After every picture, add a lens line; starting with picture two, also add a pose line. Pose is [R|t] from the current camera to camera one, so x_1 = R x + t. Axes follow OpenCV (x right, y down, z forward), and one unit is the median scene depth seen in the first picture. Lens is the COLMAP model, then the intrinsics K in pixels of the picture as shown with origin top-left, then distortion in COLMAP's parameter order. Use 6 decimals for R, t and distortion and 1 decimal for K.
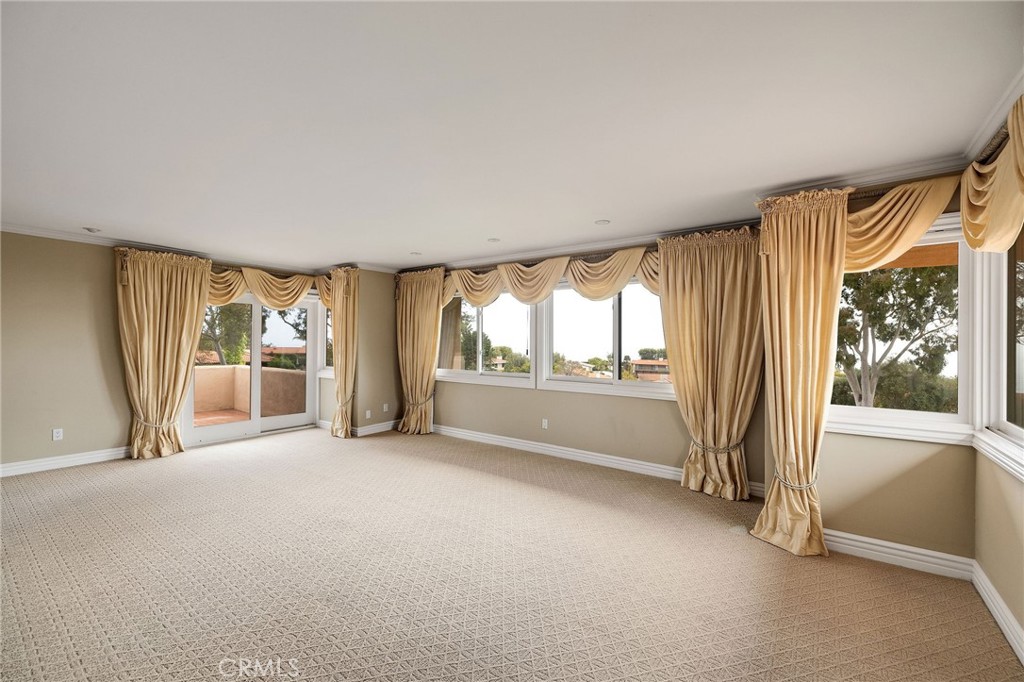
lens RADIAL K [[429.3, 0, 511.2], [0, 429.3, 337.8], [0, 0, 1]] dist [0.000765, -0.000018]
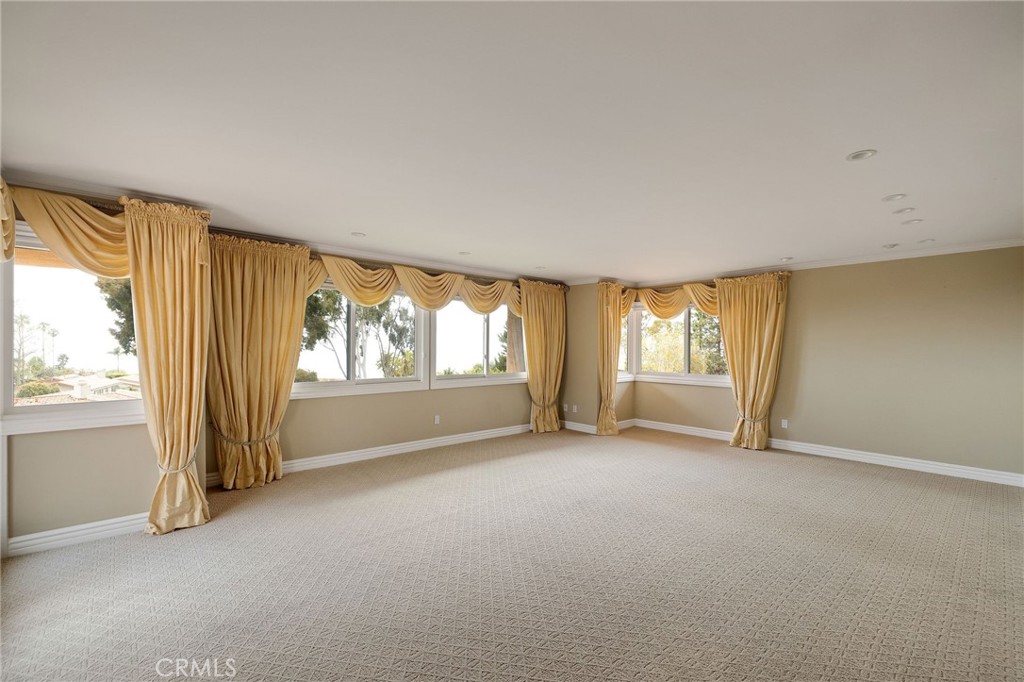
lens RADIAL K [[429.3, 0, 516.3], [0, 429.3, 344.8], [0, 0, 1]] dist [0.000765, -0.000018]
pose [[0.205099, 0.003238, 0.978736, -0.881341], [-0.002124, 0.999994, -0.002864, 0.008480], [-0.978739, -0.001492, 0.205104, 0.525827]]
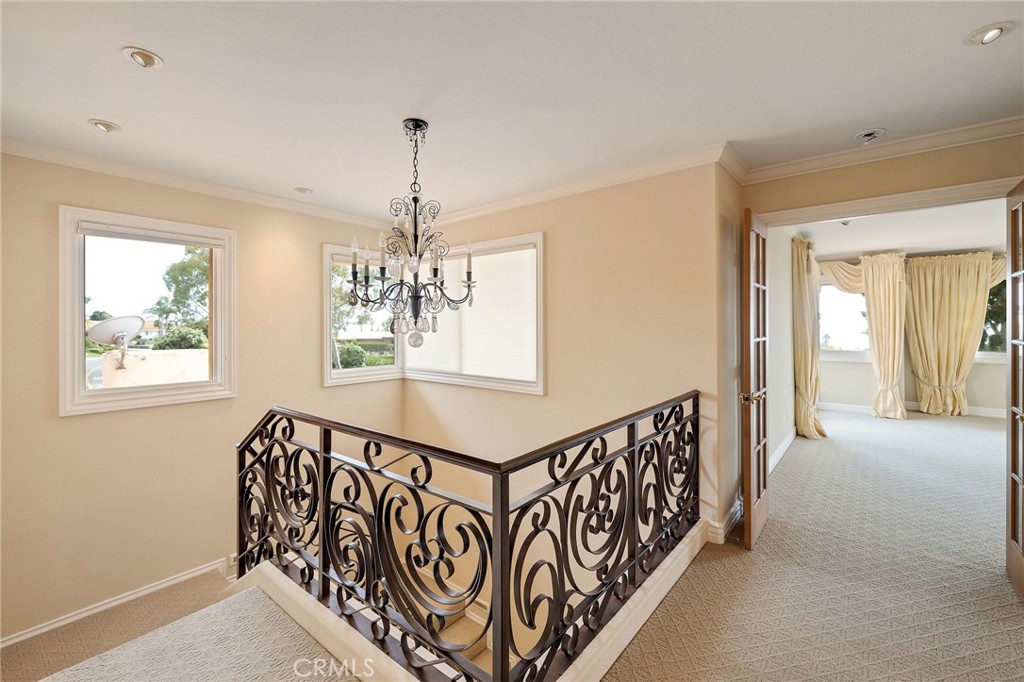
lens RADIAL K [[429.3, 0, 517.3], [0, 429.3, 335.1], [0, 0, 1]] dist [0.000765, -0.000018]
pose [[0.997330, -0.001103, -0.073021, -1.290785], [0.001036, 0.999999, -0.000954, 0.036194], [0.073022, 0.000876, 0.997330, -0.097342]]
